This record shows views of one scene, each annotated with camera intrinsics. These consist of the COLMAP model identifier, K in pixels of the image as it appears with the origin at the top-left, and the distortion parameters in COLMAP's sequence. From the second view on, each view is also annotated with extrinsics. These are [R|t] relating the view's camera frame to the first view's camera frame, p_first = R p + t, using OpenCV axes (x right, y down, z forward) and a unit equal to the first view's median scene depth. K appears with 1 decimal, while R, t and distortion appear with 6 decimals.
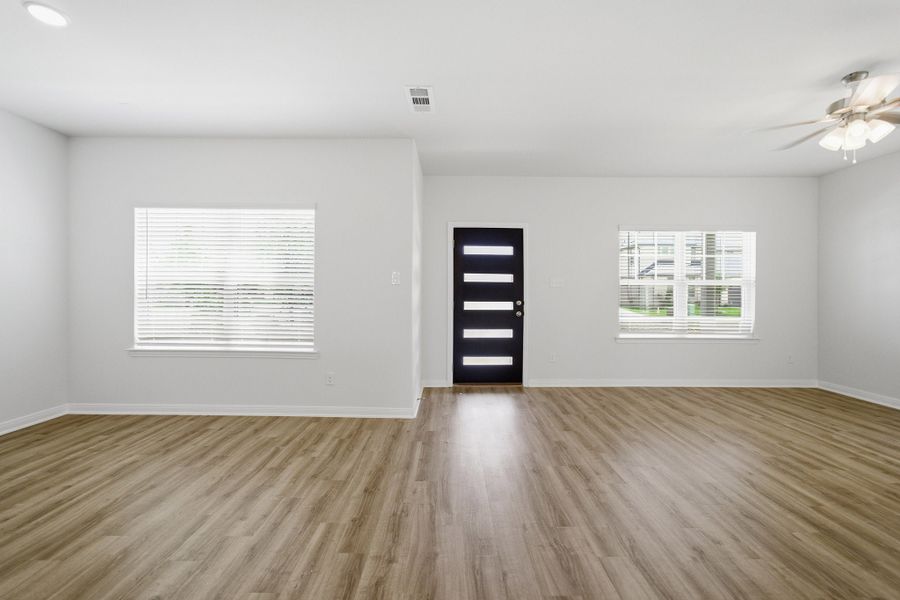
lens RADIAL K [[382.2, 0, 444.7], [0, 382.2, 294.7], [0, 0, 1]] dist [-0.005419, 0.004746]
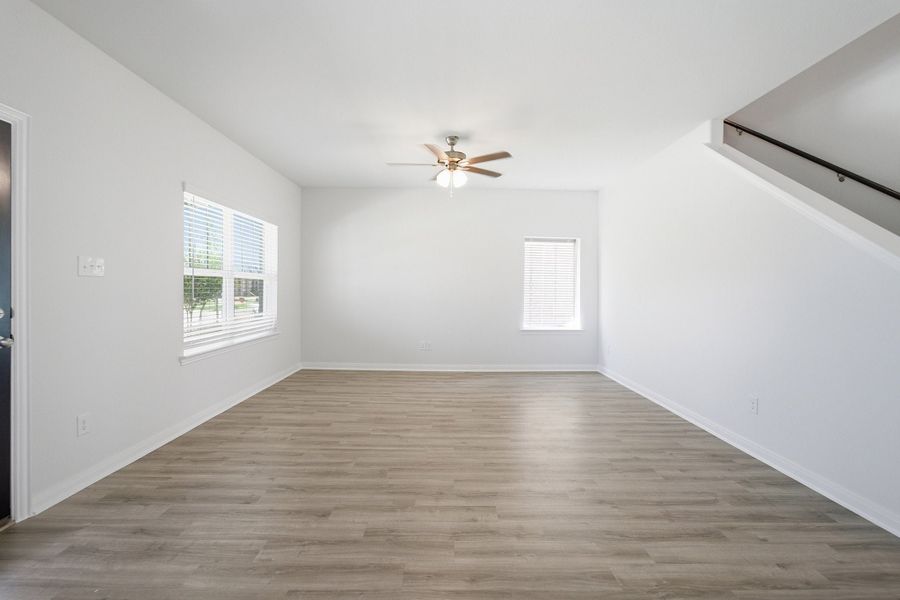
lens RADIAL K [[382.2, 0, 462.1], [0, 382.2, 296.9], [0, 0, 1]] dist [-0.005419, 0.004746]
pose [[-0.028120, -0.022984, 0.999340, -0.205858], [-0.006051, 0.999721, 0.022823, -0.006473], [-0.999586, -0.005405, -0.028251, 0.570401]]
